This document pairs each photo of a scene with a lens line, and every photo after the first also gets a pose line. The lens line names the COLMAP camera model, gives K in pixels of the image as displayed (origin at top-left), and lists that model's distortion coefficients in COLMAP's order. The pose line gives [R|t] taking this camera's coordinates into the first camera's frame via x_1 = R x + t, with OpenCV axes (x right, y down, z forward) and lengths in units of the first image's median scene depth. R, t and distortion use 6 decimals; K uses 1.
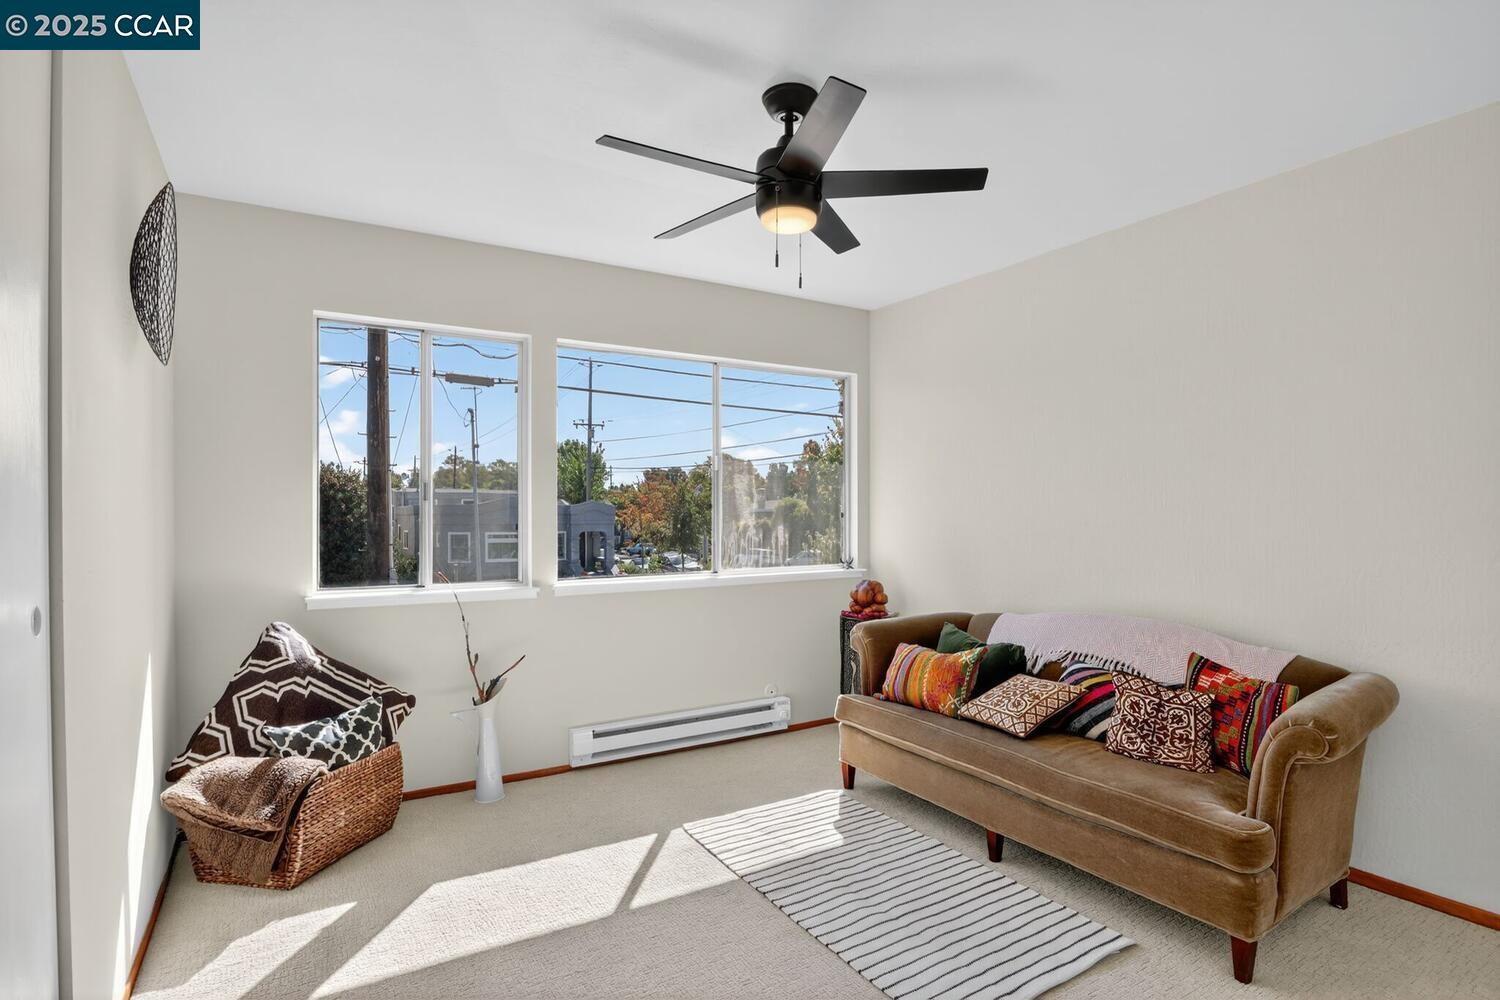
lens RADIAL K [[768.9, 0, 751.9], [0, 768.9, 506.5], [0, 0, 1]] dist [-0.032322, 0.007837]
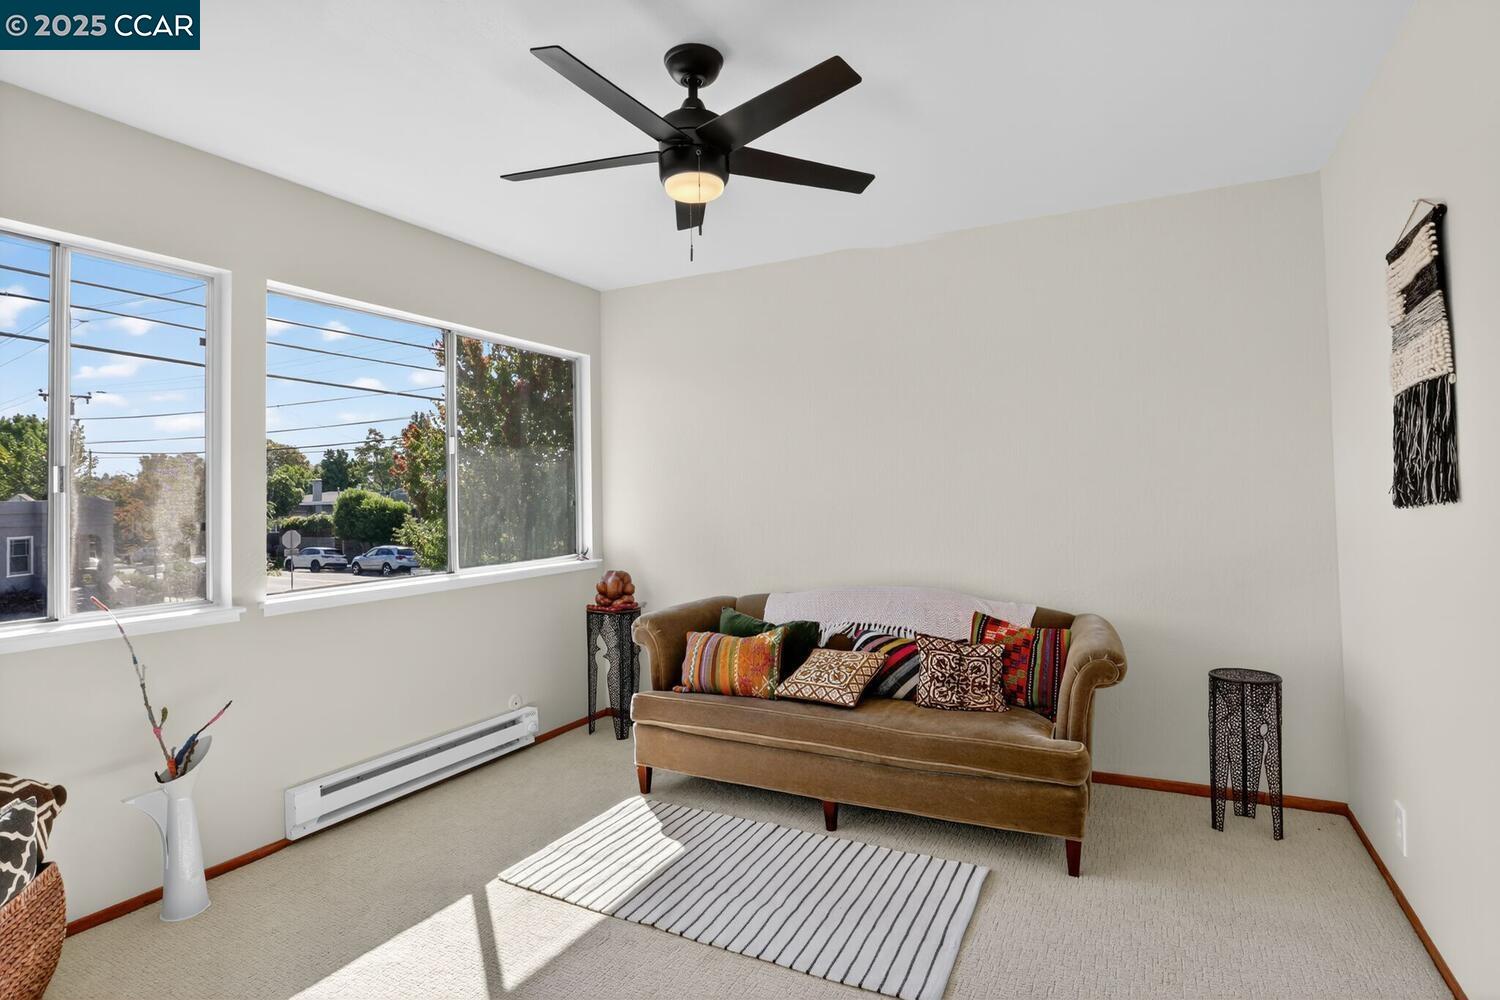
lens RADIAL K [[768.9, 0, 762.7], [0, 768.9, 468.3], [0, 0, 1]] dist [-0.032322, 0.007837]
pose [[0.855416, 0.004042, 0.517926, -0.274157], [0.014681, 0.999379, -0.032045, 0.002121], [-0.517734, 0.035016, 0.854825, 0.122936]]
